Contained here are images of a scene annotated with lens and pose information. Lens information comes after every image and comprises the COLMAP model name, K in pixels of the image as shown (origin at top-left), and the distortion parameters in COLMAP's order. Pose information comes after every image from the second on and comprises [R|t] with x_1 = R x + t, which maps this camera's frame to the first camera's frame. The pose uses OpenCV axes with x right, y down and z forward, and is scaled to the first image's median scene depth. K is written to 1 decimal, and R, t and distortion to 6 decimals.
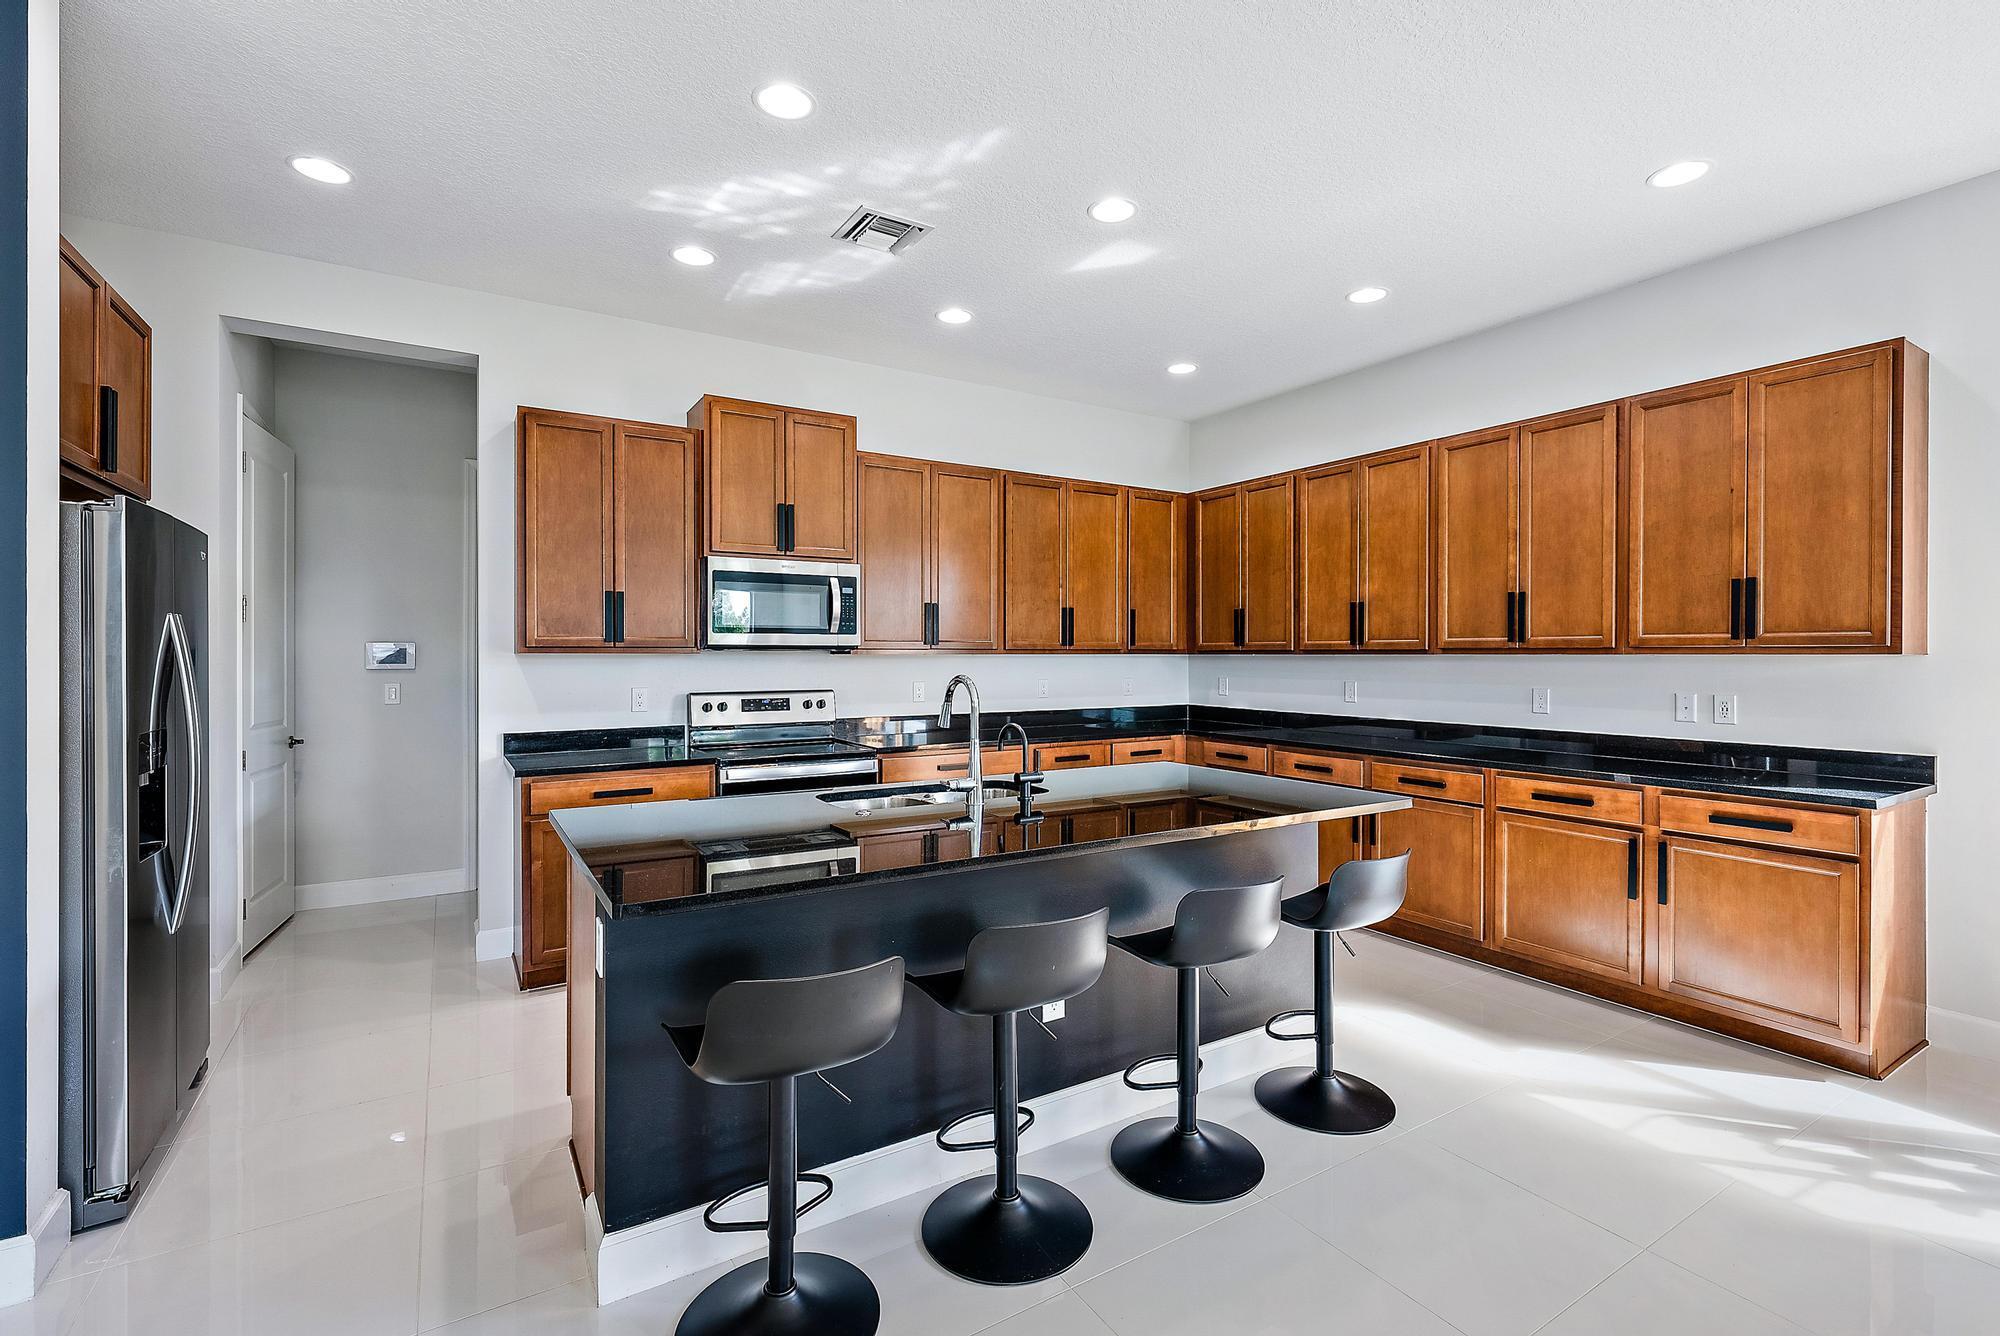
lens RADIAL K [[914.1, 0, 992.9], [0, 914.1, 662.6], [0, 0, 1]] dist [0.009673, -0.000494]
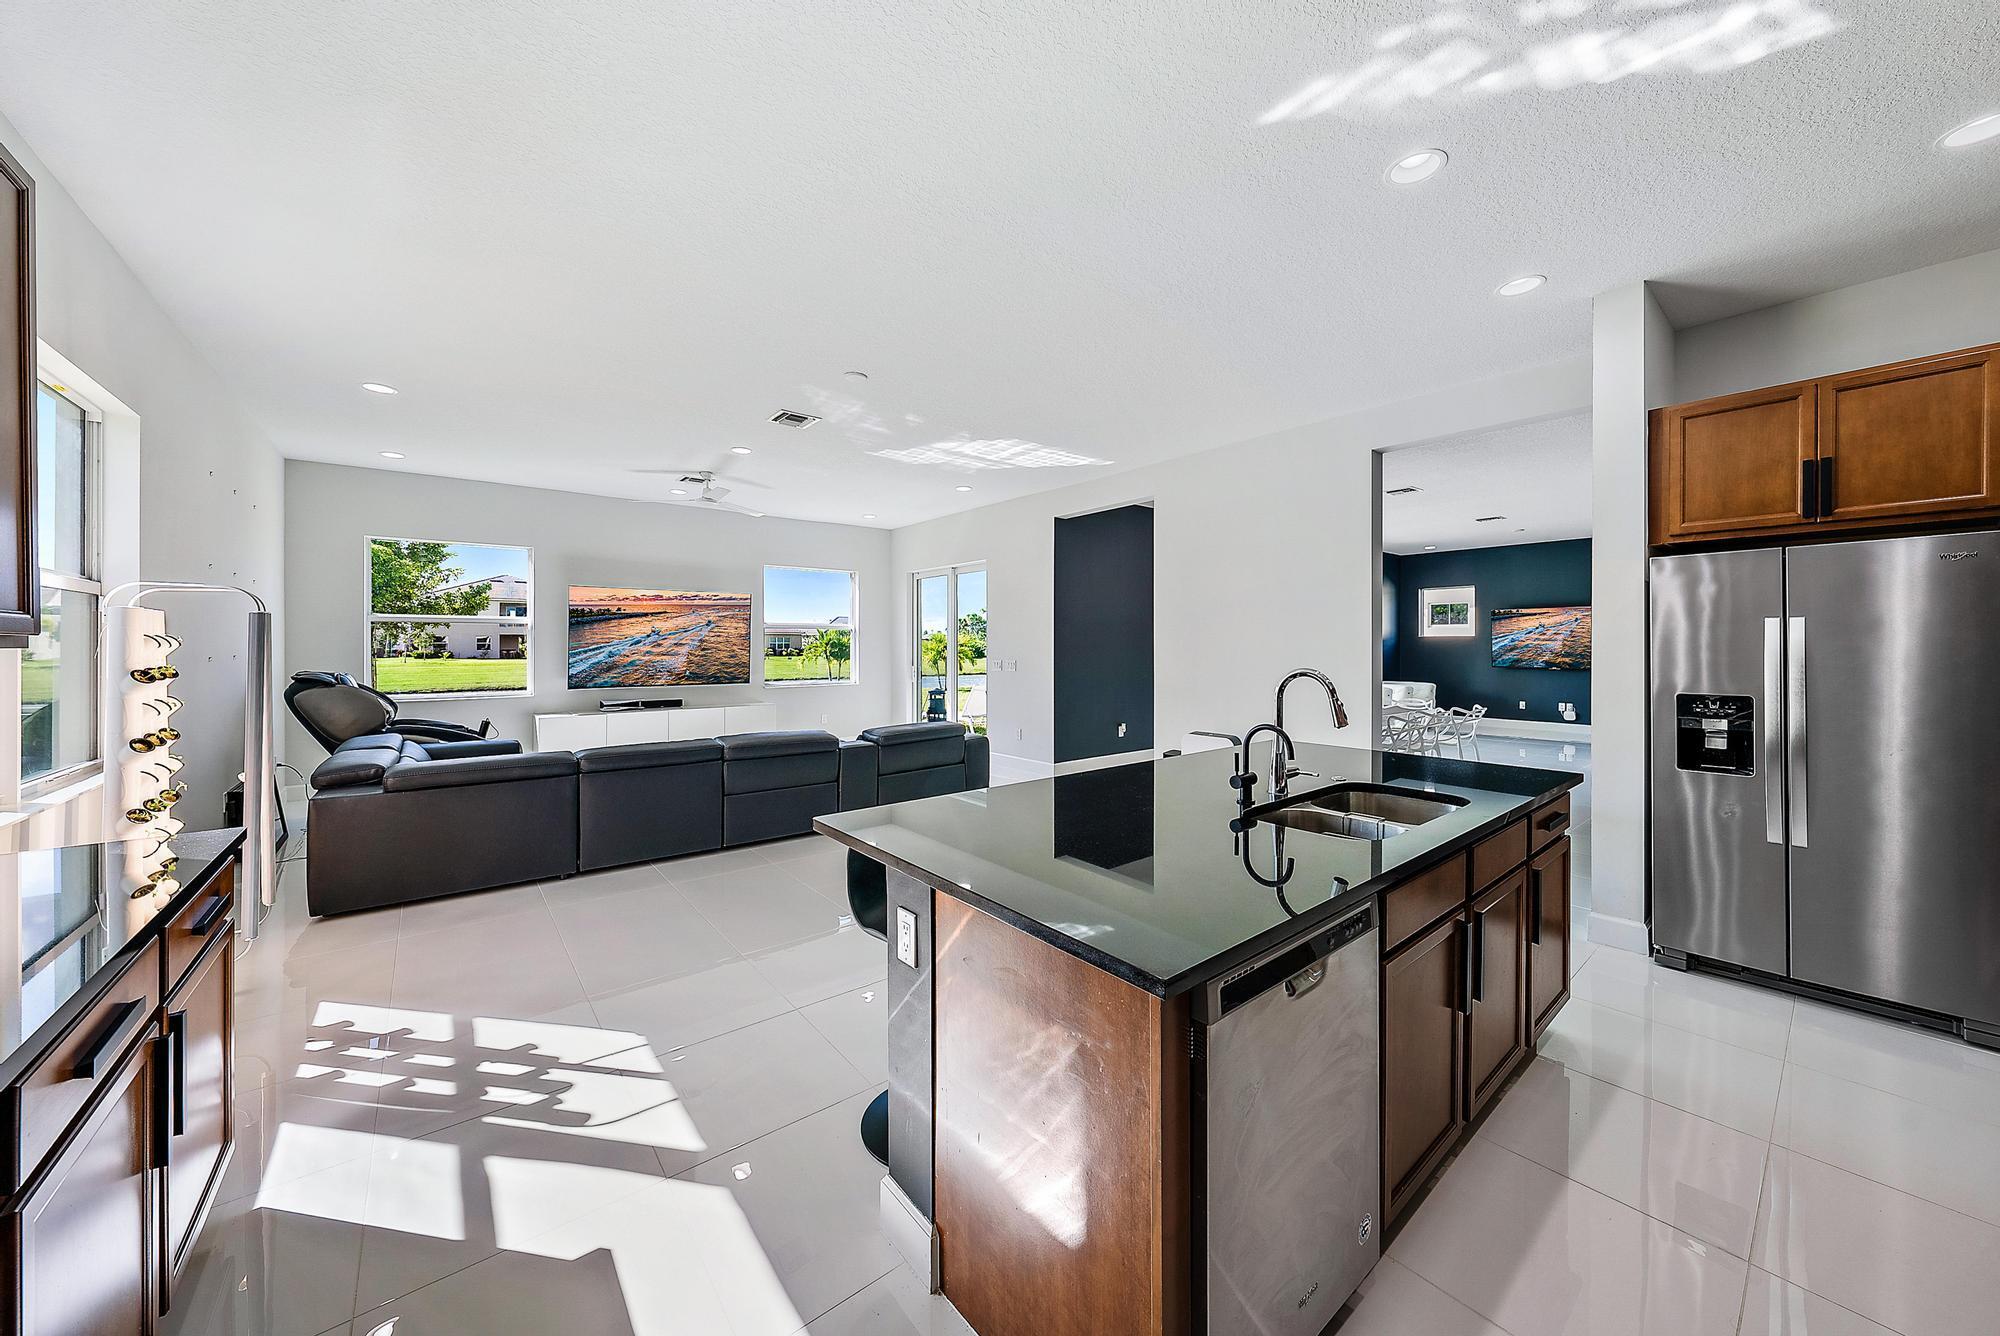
lens RADIAL K [[709.0, 0, 999.4], [0, 709.0, 652.0], [0, 0, 1]] dist [-0.001317, 0.000367]
pose [[-0.992187, 0.000182, -0.124757, 0.242185], [-0.001877, 0.999864, 0.016387, -0.010051], [0.124743, 0.016493, -0.992052, 1.079544]]
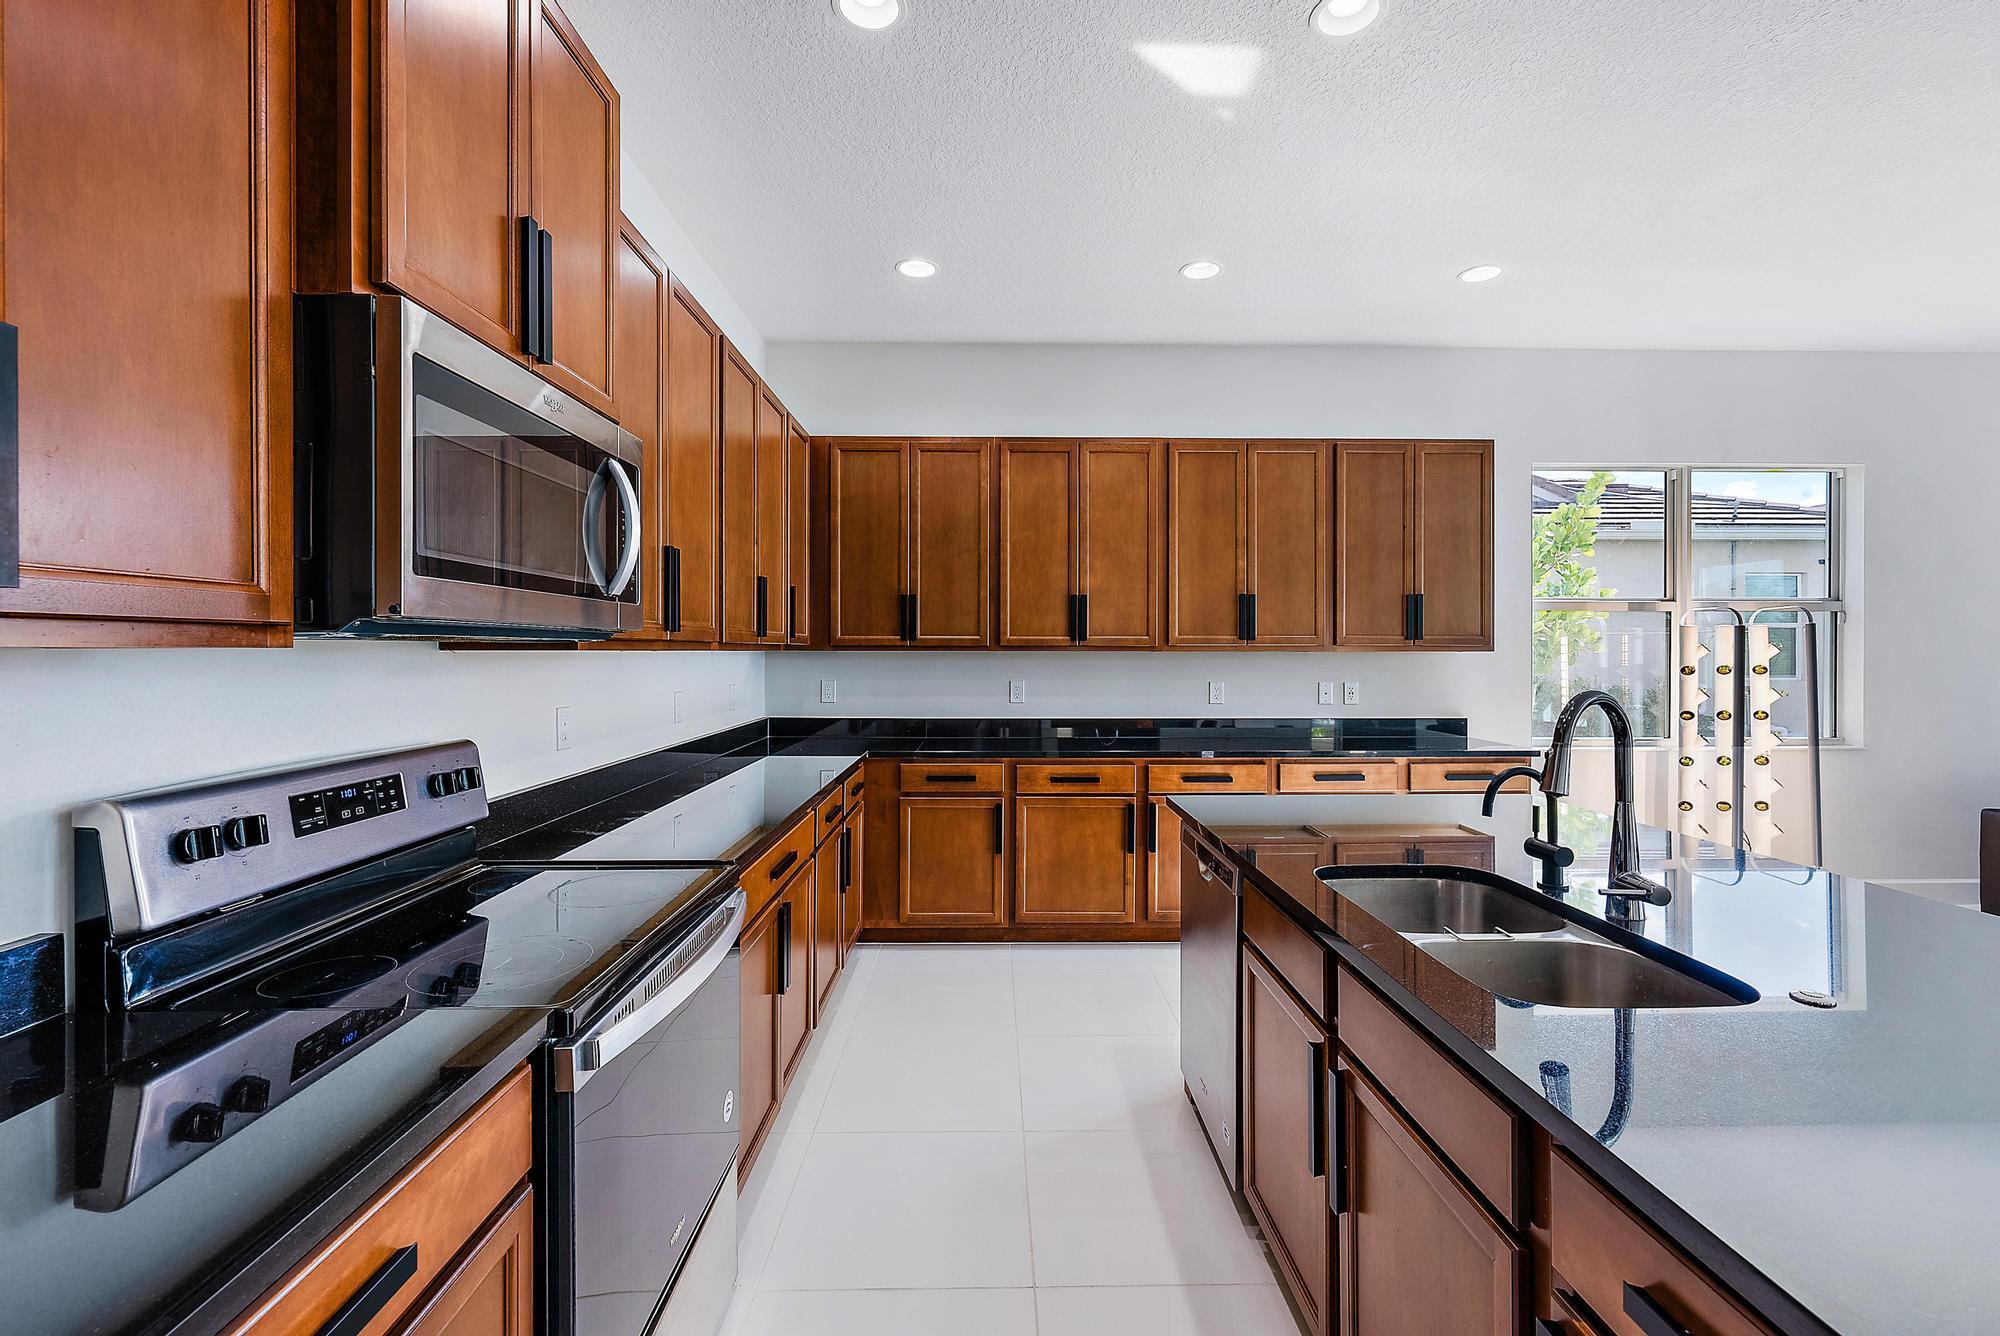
lens RADIAL K [[844.6, 0, 1010.9], [0, 844.6, 654.8], [0, 0, 1]] dist [-0.000154, 0.000206]
pose [[0.506007, -0.002070, 0.862527, -0.398438], [0.005945, 0.999982, -0.001088, -0.004895], [-0.862509, 0.005679, 0.506010, 0.662881]]
